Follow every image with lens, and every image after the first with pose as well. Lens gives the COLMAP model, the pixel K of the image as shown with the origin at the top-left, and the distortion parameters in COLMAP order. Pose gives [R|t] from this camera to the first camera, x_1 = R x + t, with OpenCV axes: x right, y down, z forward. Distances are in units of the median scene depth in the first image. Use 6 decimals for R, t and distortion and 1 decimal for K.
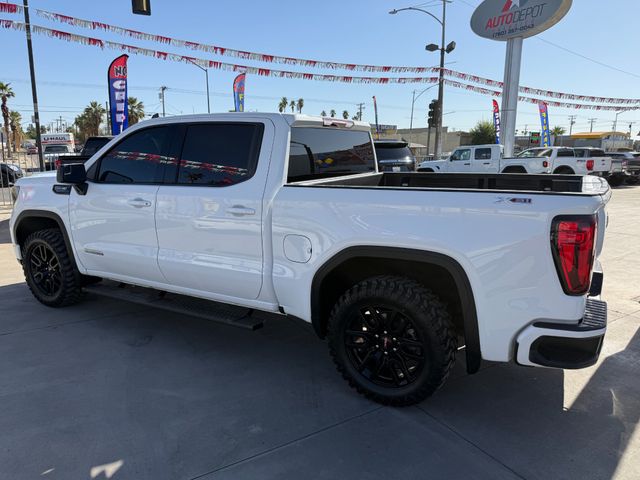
lens RADIAL K [[469.7, 0, 318.6], [0, 469.7, 237.2], [0, 0, 1]] dist [0.053850, -0.076100]
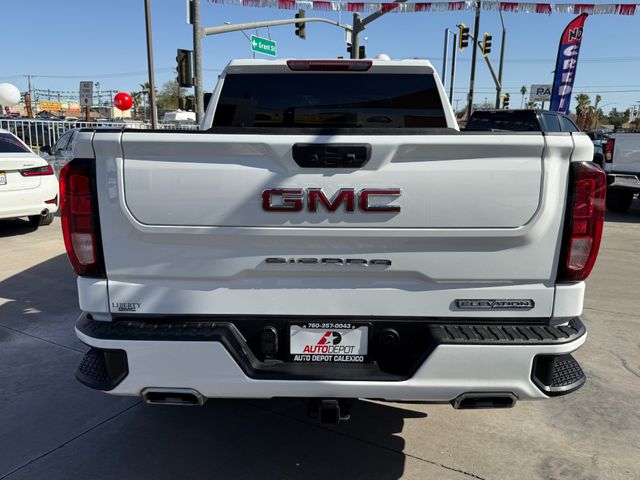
lens RADIAL K [[525.5, 0, 322.4], [0, 525.5, 239.9], [0, 0, 1]] dist [0.101773, -0.144280]
pose [[0.467229, 0.180759, -0.865461, 0.710032], [-0.176924, 0.978194, 0.108790, -0.039526], [0.866253, 0.102291, 0.489021, 0.474825]]
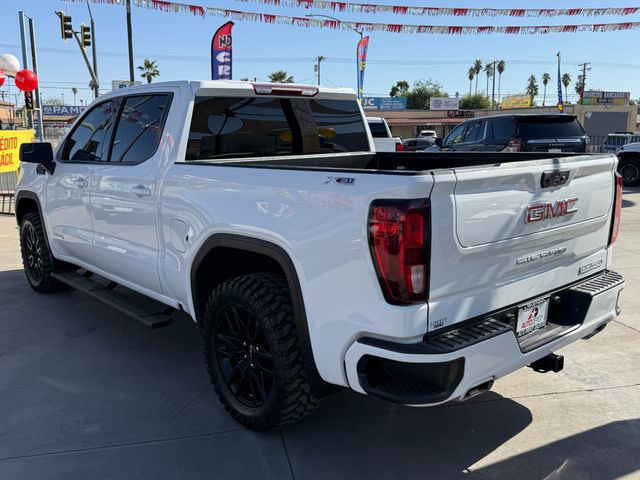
lens RADIAL K [[601.1, 0, 317.8], [0, 601.1, 243.0], [0, 0, 1]] dist [0.191328, -0.379305]
pose [[0.938782, 0.048489, -0.341084, 0.380828], [-0.049741, 0.998749, 0.005081, 0.012827], [0.340903, 0.012196, 0.940019, 0.021096]]
